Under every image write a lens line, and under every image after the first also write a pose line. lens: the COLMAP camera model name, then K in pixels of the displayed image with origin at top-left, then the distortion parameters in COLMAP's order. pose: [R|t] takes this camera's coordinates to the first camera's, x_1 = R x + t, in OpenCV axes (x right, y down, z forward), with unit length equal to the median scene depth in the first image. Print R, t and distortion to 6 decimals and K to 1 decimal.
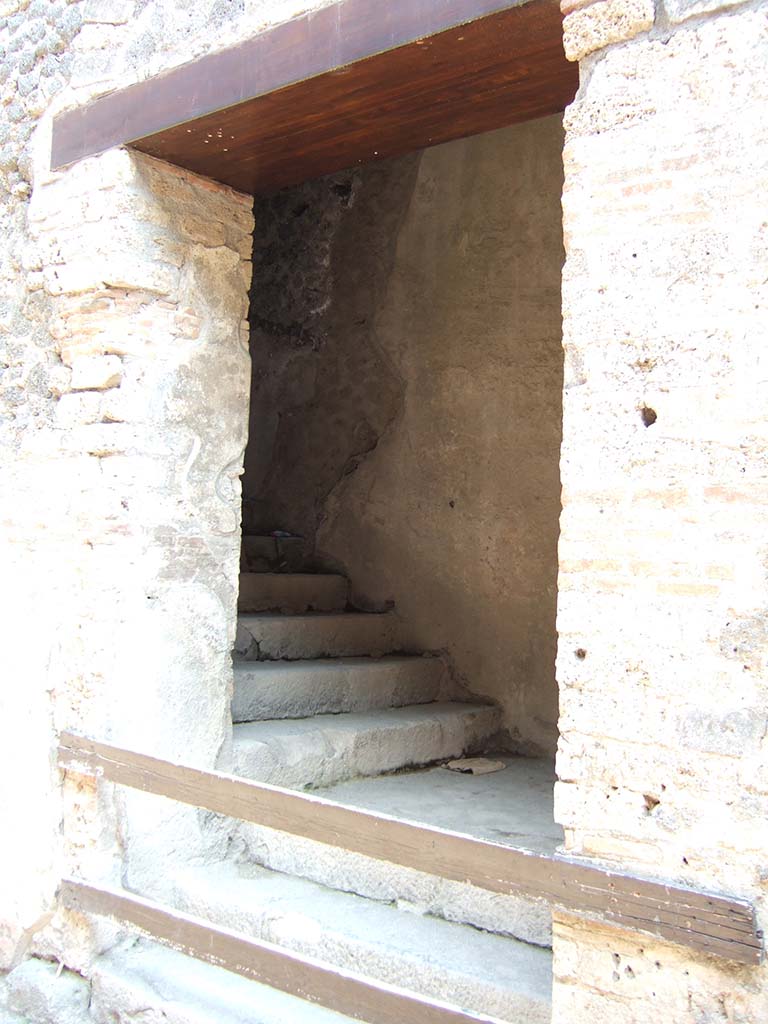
lens RADIAL K [[1100.4, 0, 384.3], [0, 1100.4, 512.6], [0, 0, 1]] dist [-0.050193, 0.000000]
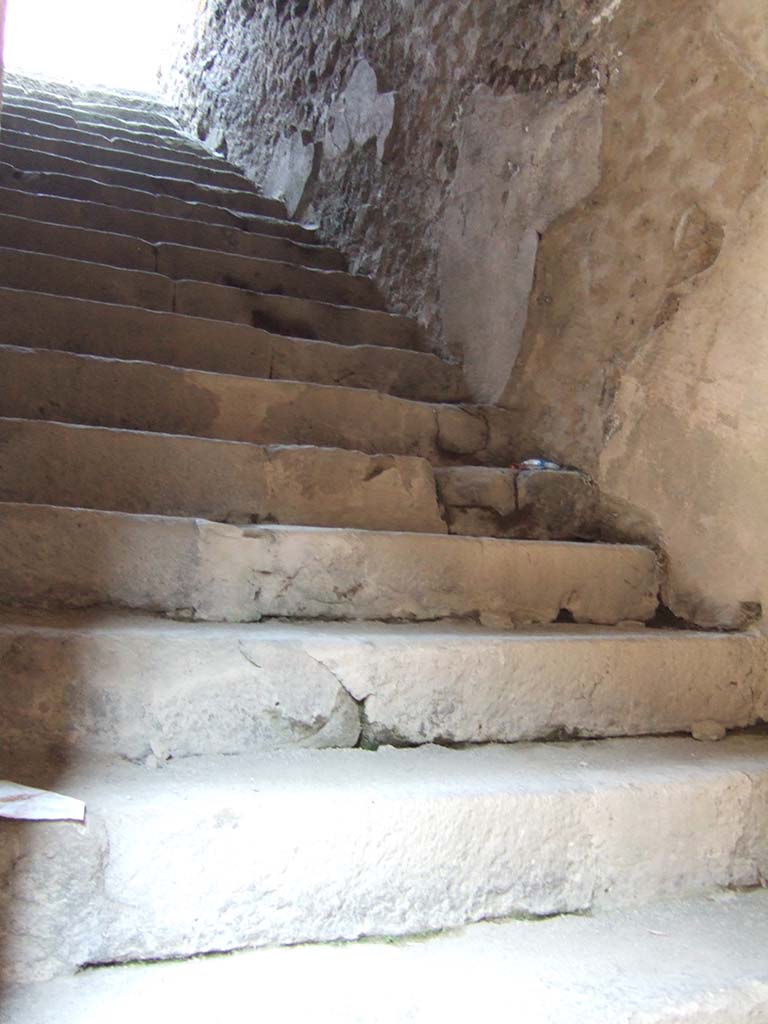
lens RADIAL K [[1100.4, 0, 385.5], [0, 1100.4, 507.3], [0, 0, 1]] dist [-0.050193, 0.000000]
pose [[0.922533, -0.008713, -0.385819, 0.037248], [0.006438, 0.999953, -0.007188, 0.043755], [0.385864, 0.004147, 0.922546, 0.535429]]
